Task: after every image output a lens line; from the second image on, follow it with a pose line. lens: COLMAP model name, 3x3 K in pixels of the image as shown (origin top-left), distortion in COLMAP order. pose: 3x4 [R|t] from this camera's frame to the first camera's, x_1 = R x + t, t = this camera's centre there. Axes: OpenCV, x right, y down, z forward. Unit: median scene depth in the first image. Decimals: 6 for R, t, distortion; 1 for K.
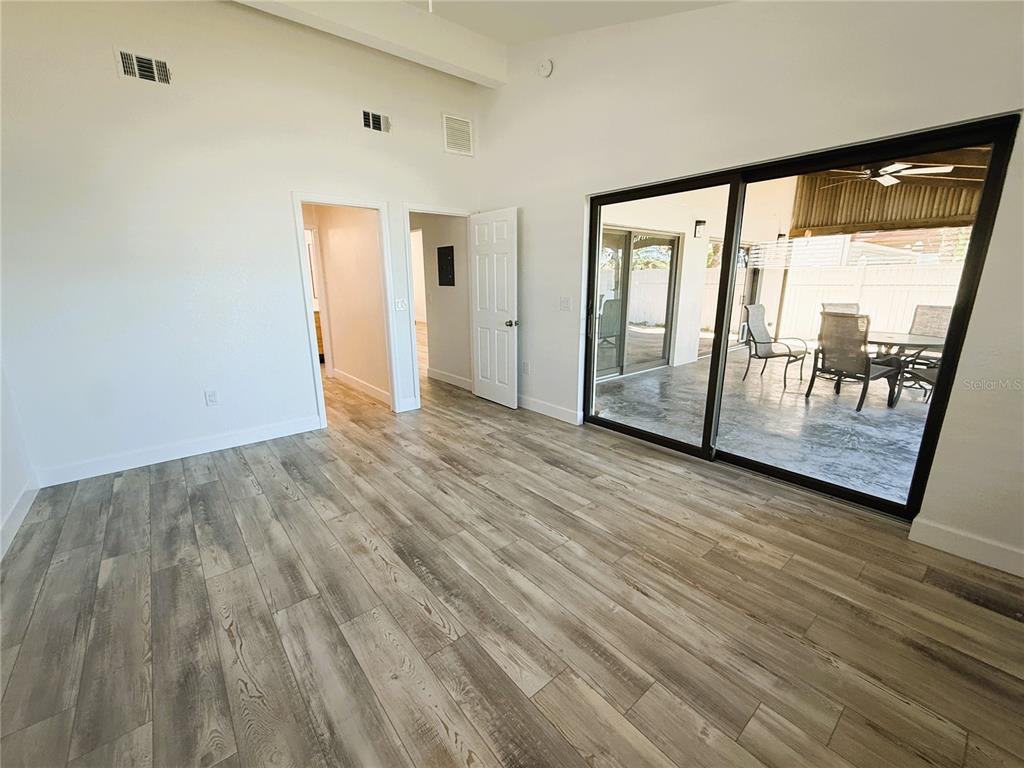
lens RADIAL K [[411.5, 0, 513.8], [0, 411.5, 380.6], [0, 0, 1]] dist [0.000992, 0.000219]
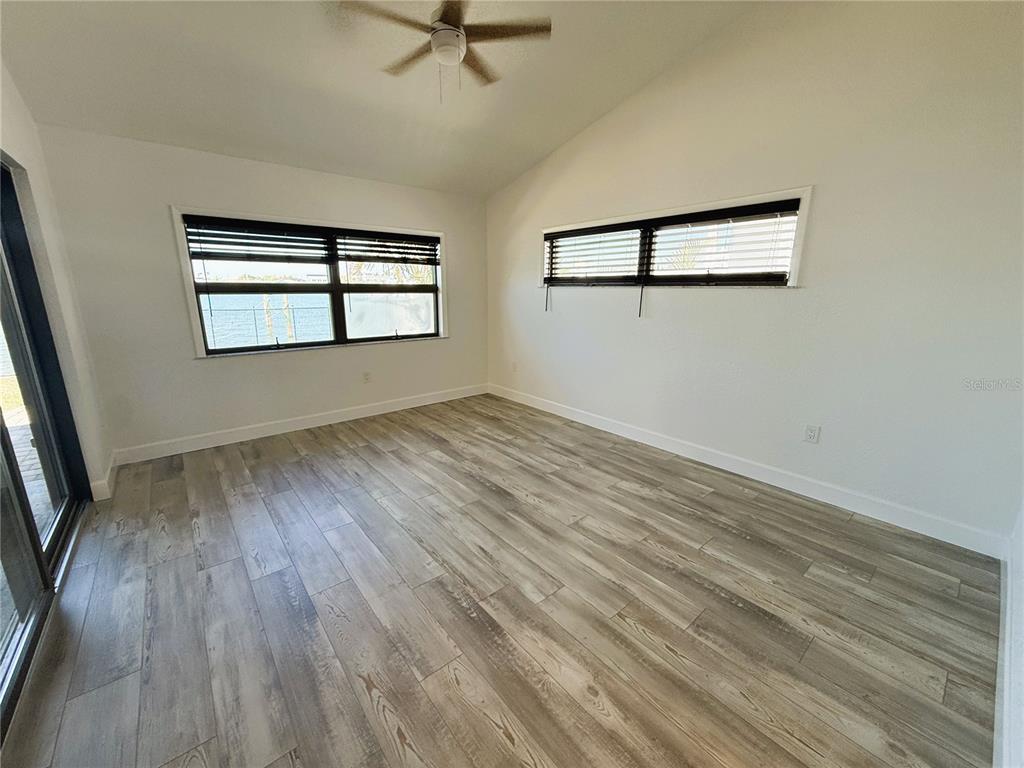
lens RADIAL K [[411.5, 0, 511.3], [0, 411.5, 383.3], [0, 0, 1]] dist [0.000992, 0.000219]
pose [[-0.999955, -0.000207, 0.009432, -0.254025], [0.004092, 0.891297, 0.453401, -0.440880], [-0.008501, 0.453419, -0.891257, 1.728832]]
